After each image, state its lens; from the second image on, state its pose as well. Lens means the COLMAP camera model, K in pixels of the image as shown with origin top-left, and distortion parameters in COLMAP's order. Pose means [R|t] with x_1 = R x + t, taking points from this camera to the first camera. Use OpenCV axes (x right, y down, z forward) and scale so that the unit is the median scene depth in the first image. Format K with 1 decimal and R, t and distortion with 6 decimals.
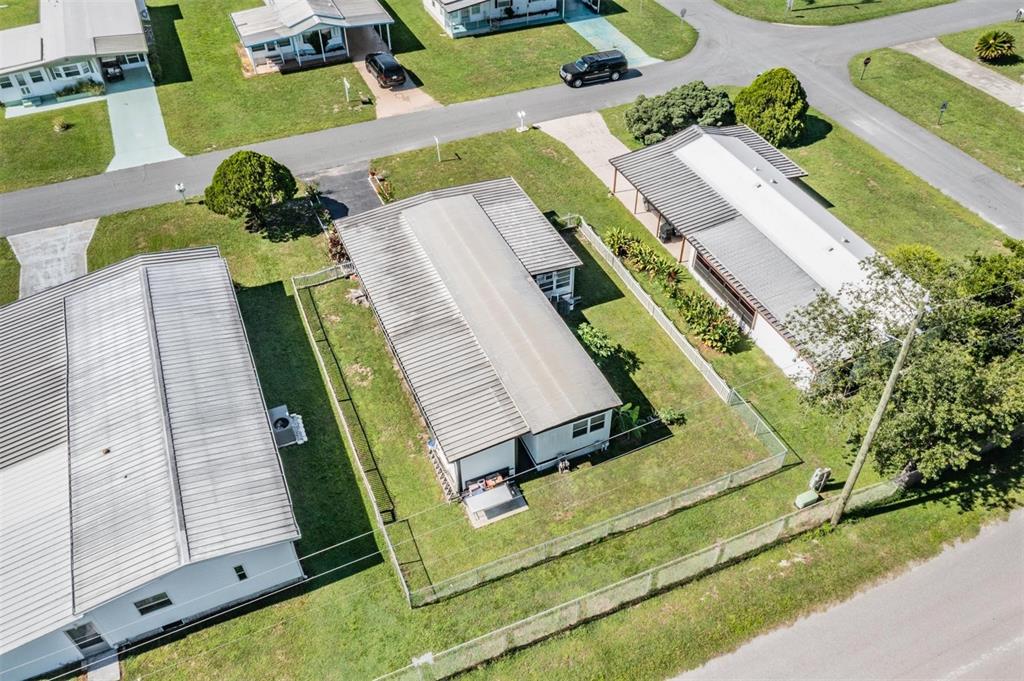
lens RADIAL K [[802.3, 0, 512.0], [0, 802.3, 340.5], [0, 0, 1]] dist [-0.021570, -0.001795]
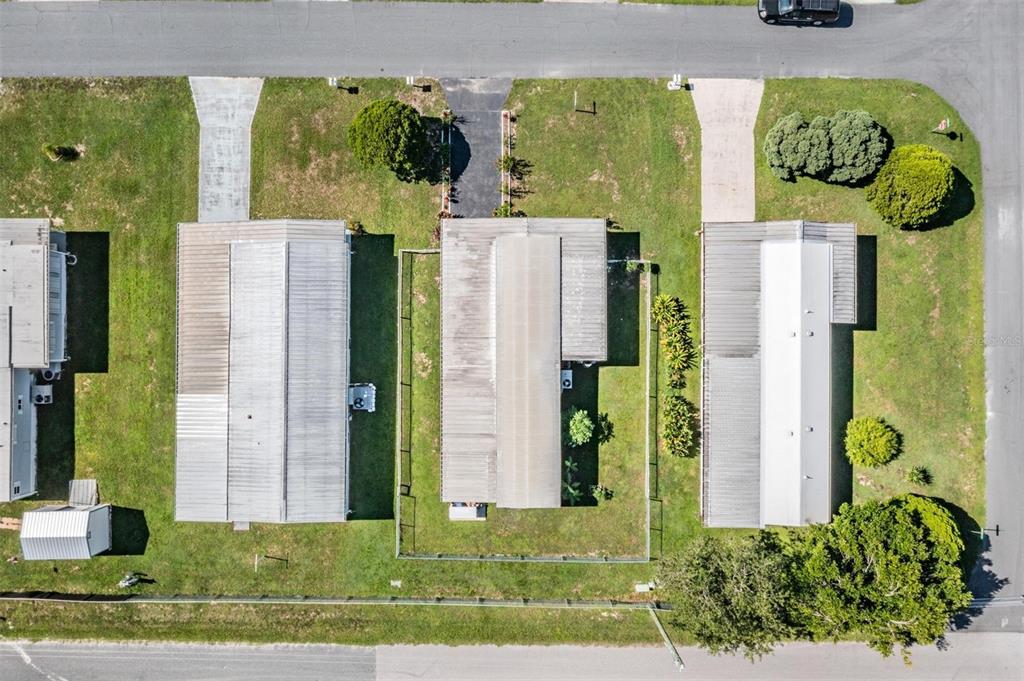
lens RADIAL K [[802.3, 0, 512.0], [0, 802.3, 340.5], [0, 0, 1]] dist [-0.021570, -0.001795]
pose [[0.917458, 0.397625, -0.012891, -0.047745], [-0.267083, 0.639621, 0.720799, -1.075438], [0.294853, -0.657860, 0.693024, 0.107019]]
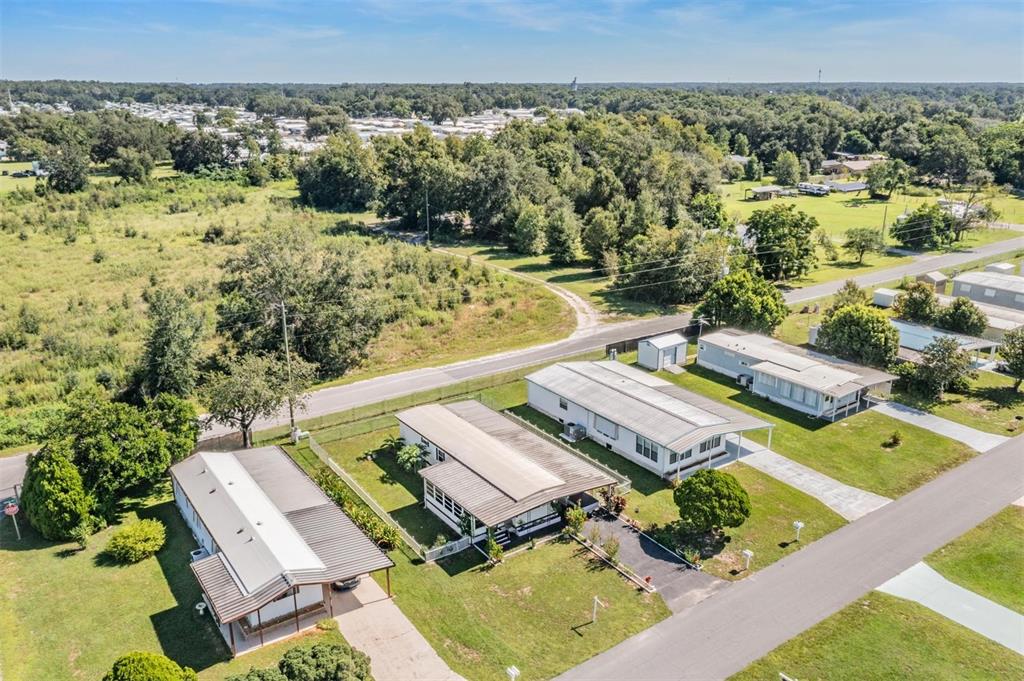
lens RADIAL K [[802.3, 0, 512.0], [0, 802.3, 340.5], [0, 0, 1]] dist [-0.021570, -0.001795]
pose [[-0.979366, 0.057368, -0.193783, 0.201038], [-0.143581, 0.477278, 0.866943, -1.549961], [0.142223, 0.876878, -0.459193, 1.590061]]
